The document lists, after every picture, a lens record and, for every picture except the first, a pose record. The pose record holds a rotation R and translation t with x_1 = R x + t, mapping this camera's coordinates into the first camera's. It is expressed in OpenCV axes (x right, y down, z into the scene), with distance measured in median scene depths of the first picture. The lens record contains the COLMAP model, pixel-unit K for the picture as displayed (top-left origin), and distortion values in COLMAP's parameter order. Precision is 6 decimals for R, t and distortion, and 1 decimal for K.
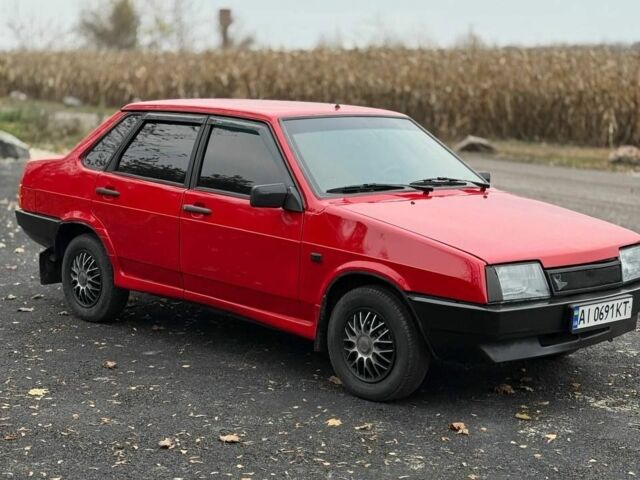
lens RADIAL K [[1184.5, 0, 320.8], [0, 1184.5, 239.8], [0, 0, 1]] dist [0.160921, 0.000000]
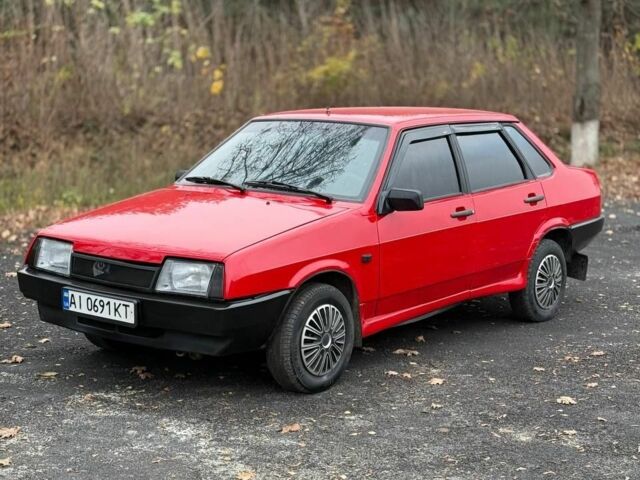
lens RADIAL K [[1184.5, 0, 321.9], [0, 1184.5, 241.8], [0, 0, 1]] dist [0.160921, 0.000000]
pose [[0.120312, 0.116700, -0.985853, 1.267575], [-0.142760, 0.984779, 0.099151, -0.123219], [0.982418, 0.128811, 0.135141, 1.041674]]
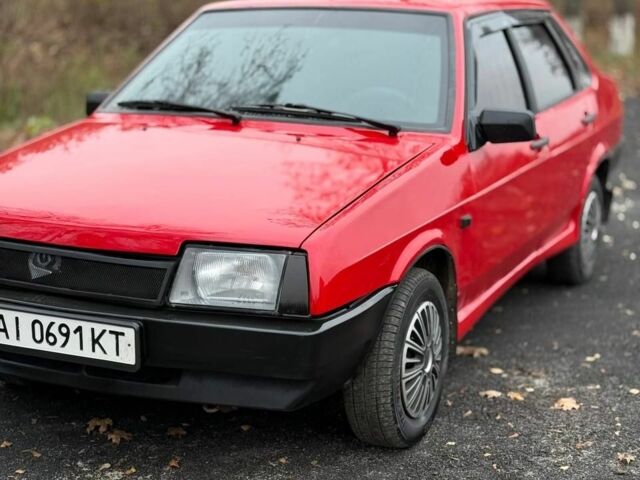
lens RADIAL K [[1184.5, 0, 318.9], [0, 1184.5, 237.3], [0, 0, 1]] dist [0.160921, 0.000000]
pose [[0.347086, 0.164751, -0.923249, 0.806548], [-0.122420, 0.983985, 0.129567, -0.075898], [0.929809, 0.068053, 0.361696, 0.903839]]
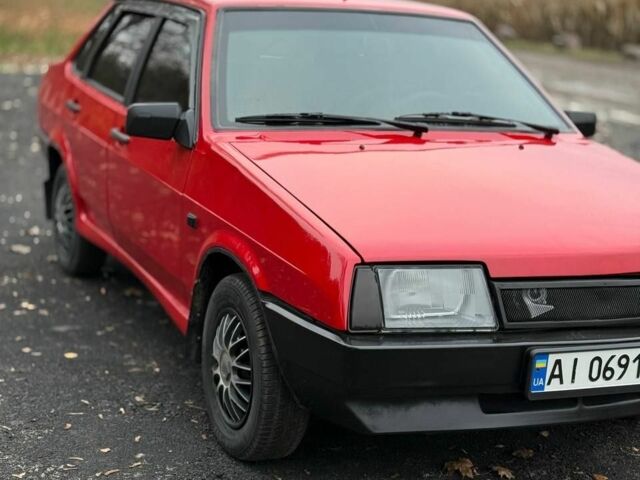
lens RADIAL K [[1184.5, 0, 318.2], [0, 1184.5, 237.1], [0, 0, 1]] dist [0.160921, 0.000000]
pose [[0.935021, 0.098074, -0.340758, 0.291051], [-0.080220, 0.994581, 0.066133, -0.025199], [0.345398, -0.034500, 0.937822, 0.430553]]
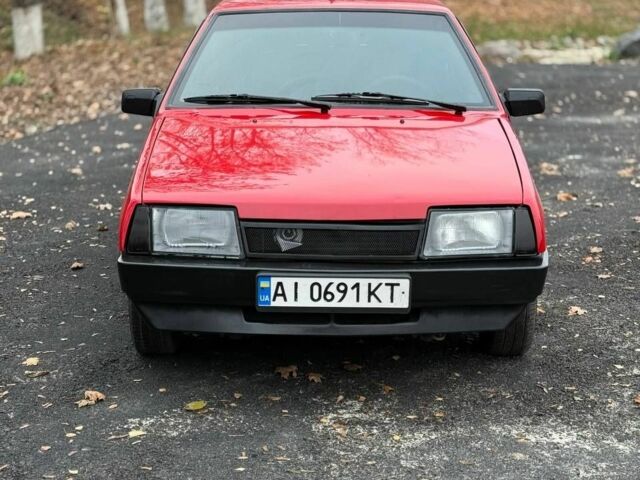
lens RADIAL K [[1184.5, 0, 318.2], [0, 1184.5, 240.0], [0, 0, 1]] dist [0.160921, 0.000000]
pose [[0.708931, 0.137704, -0.691704, 0.713058], [-0.079679, 0.990113, 0.115448, -0.050566], [0.700763, -0.026730, 0.712893, 0.489308]]
